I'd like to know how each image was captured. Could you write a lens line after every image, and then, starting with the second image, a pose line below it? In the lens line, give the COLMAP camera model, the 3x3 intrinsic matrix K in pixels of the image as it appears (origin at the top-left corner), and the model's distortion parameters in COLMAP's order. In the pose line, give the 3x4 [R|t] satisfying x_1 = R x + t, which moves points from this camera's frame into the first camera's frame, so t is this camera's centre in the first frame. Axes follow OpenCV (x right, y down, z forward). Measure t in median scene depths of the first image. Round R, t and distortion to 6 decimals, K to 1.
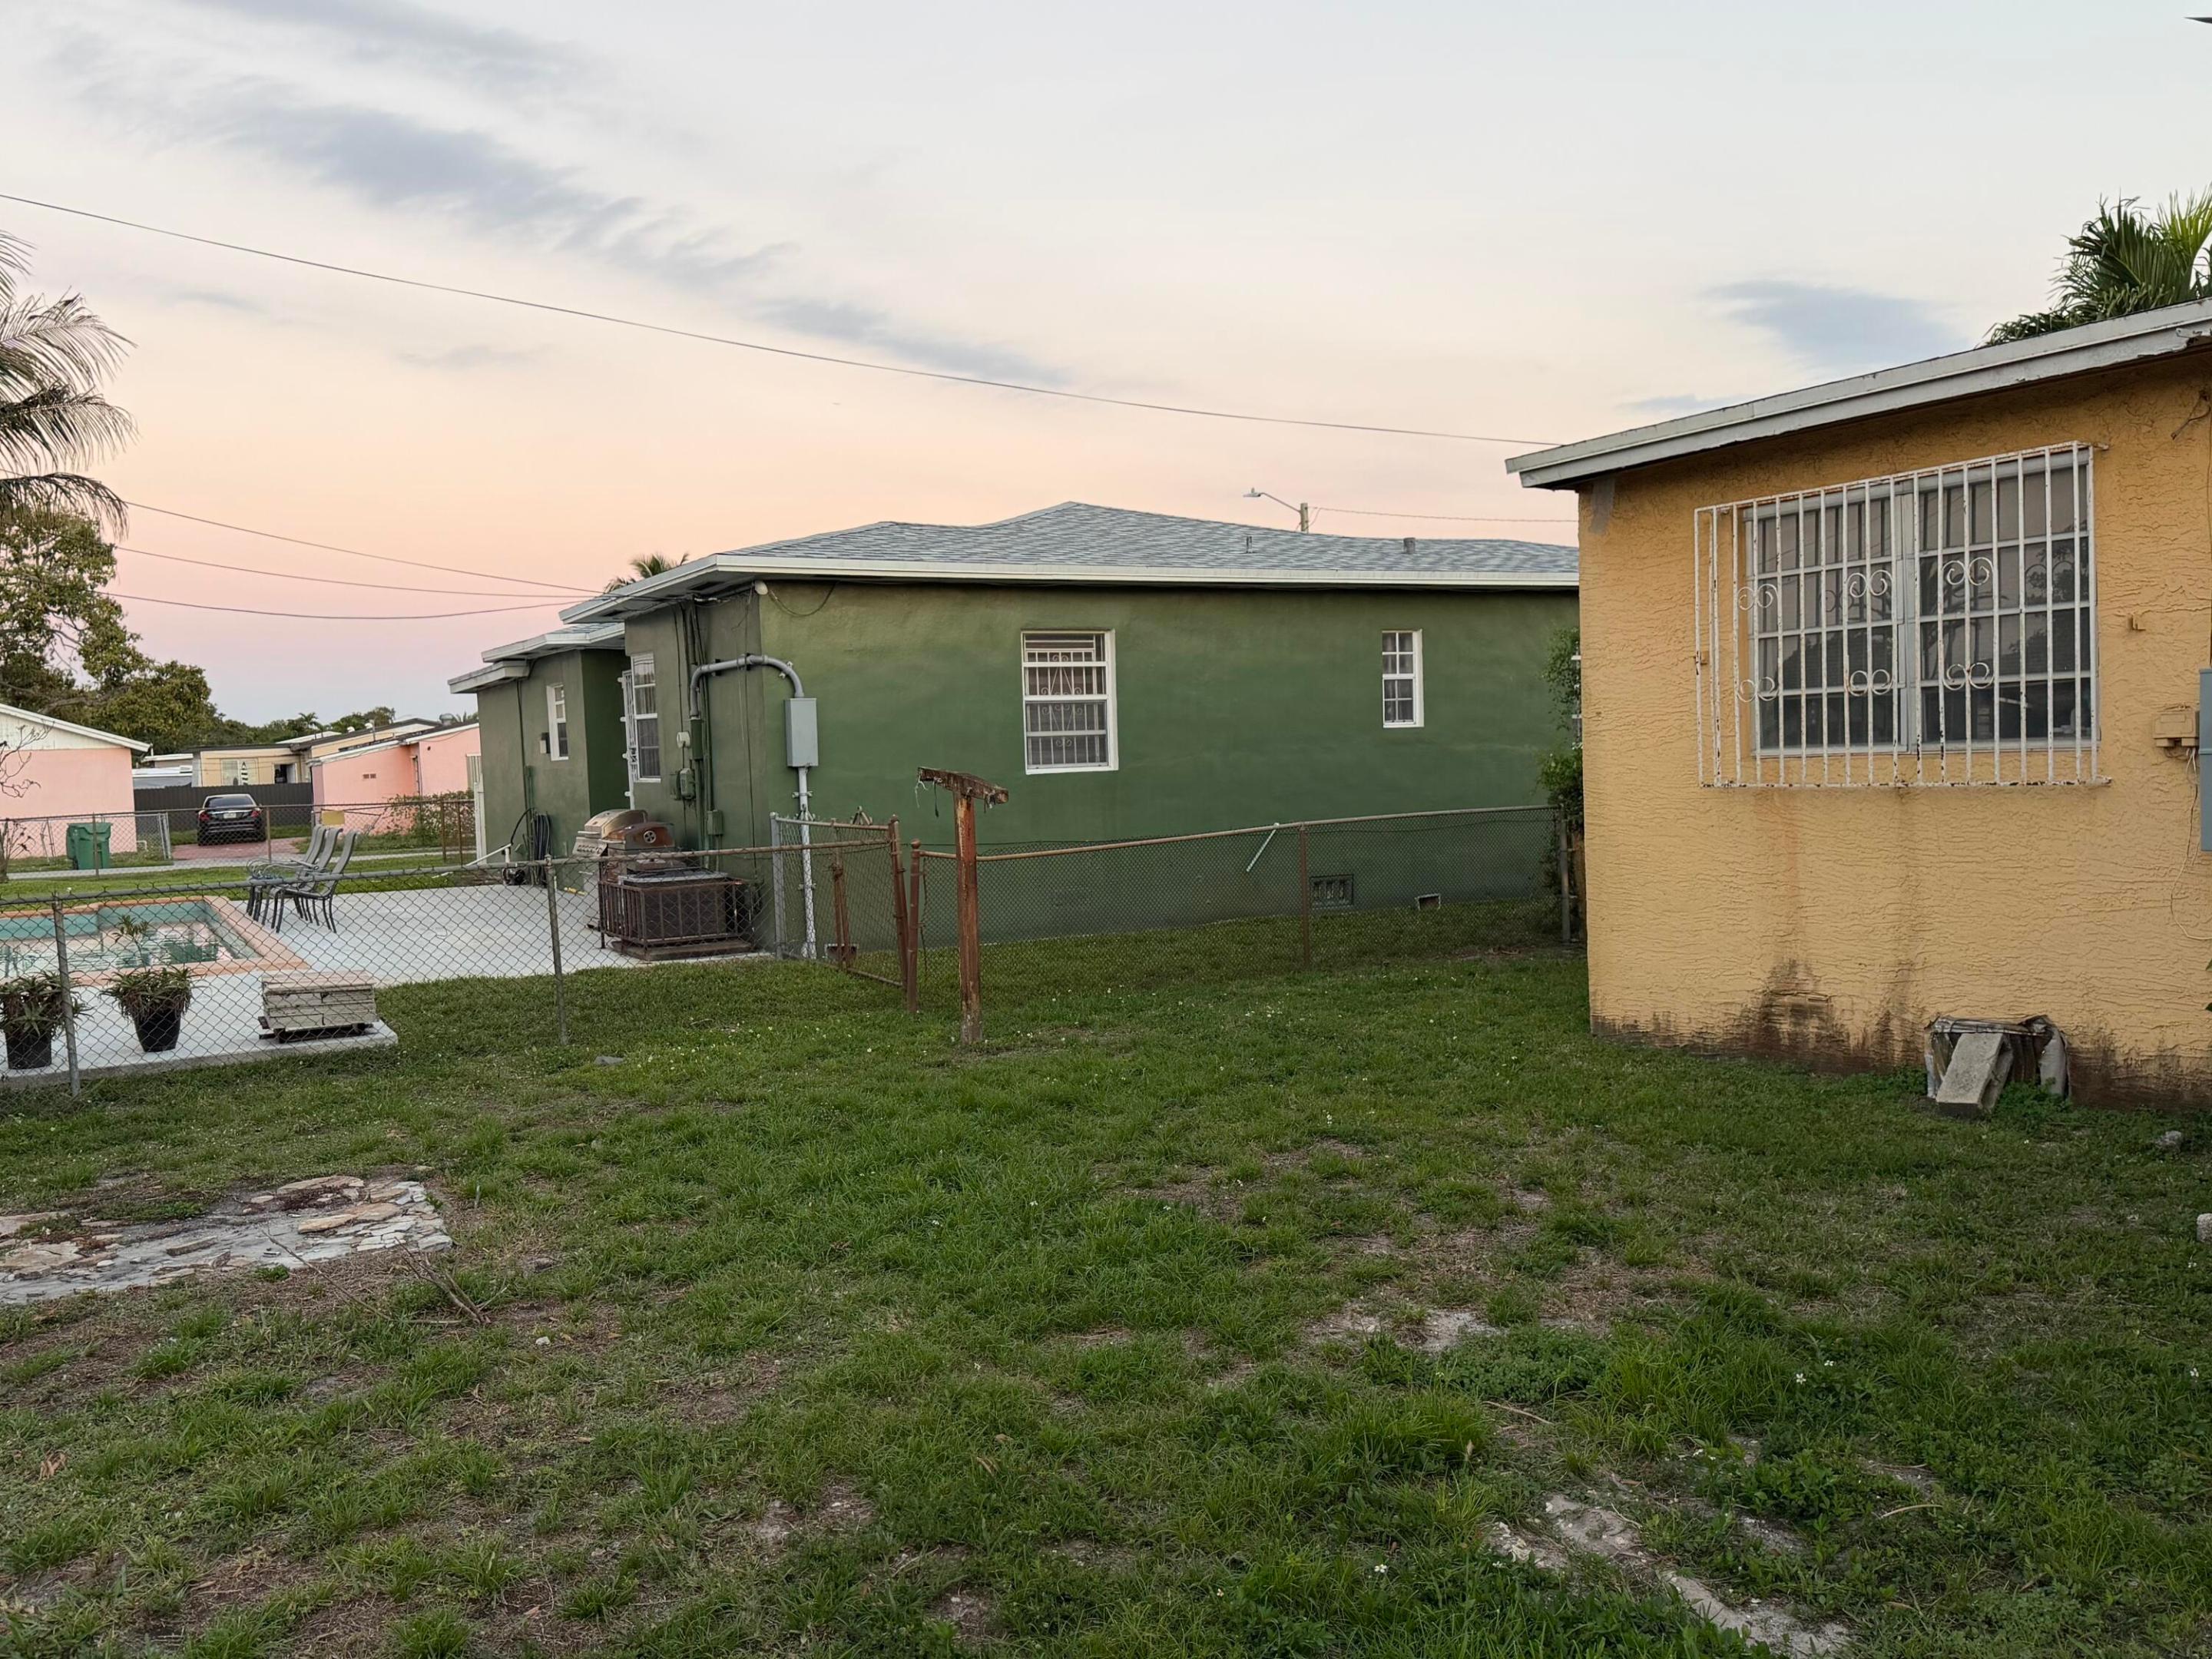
lens RADIAL K [[1763.3, 0, 1106.0], [0, 1763.3, 829.5], [0, 0, 1]] dist [0.075438, -0.109912]
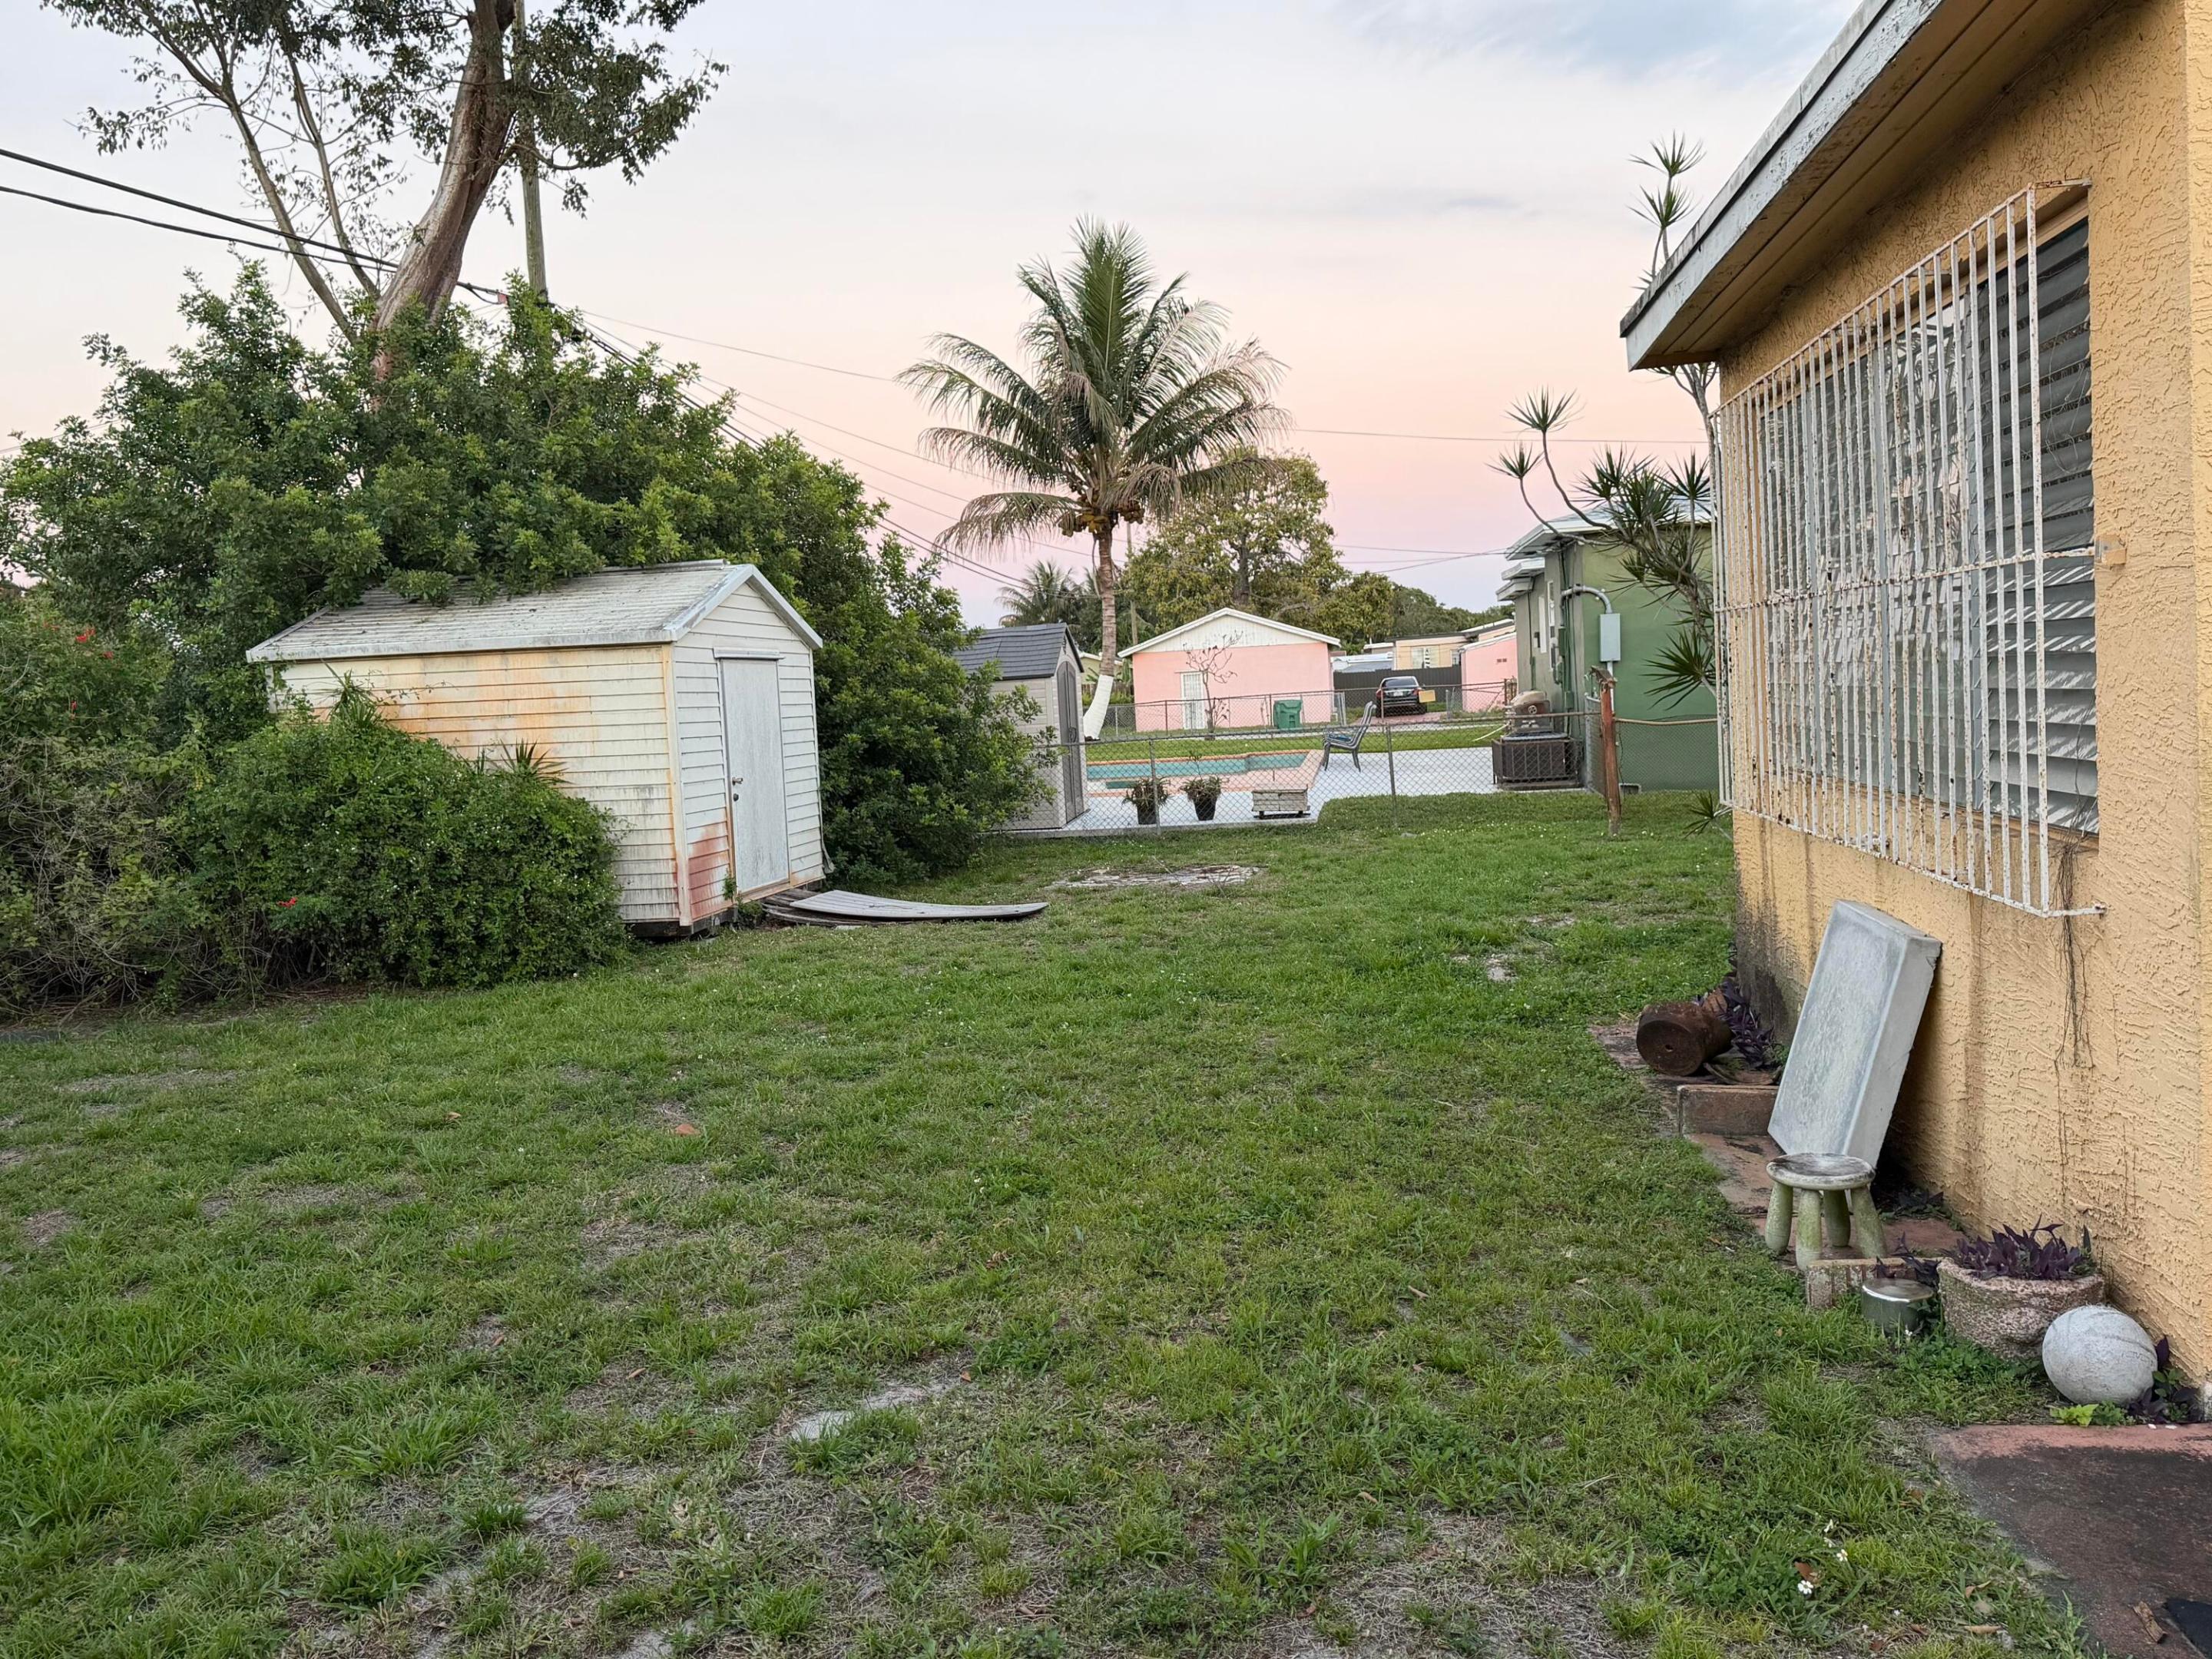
lens RADIAL K [[1763.3, 0, 1106.0], [0, 1763.3, 829.5], [0, 0, 1]] dist [0.075438, -0.109912]
pose [[0.789447, 0.046363, -0.612066, 0.113351], [-0.003468, 0.997464, 0.071083, -0.000092], [0.613809, -0.053994, 0.787606, -0.115755]]
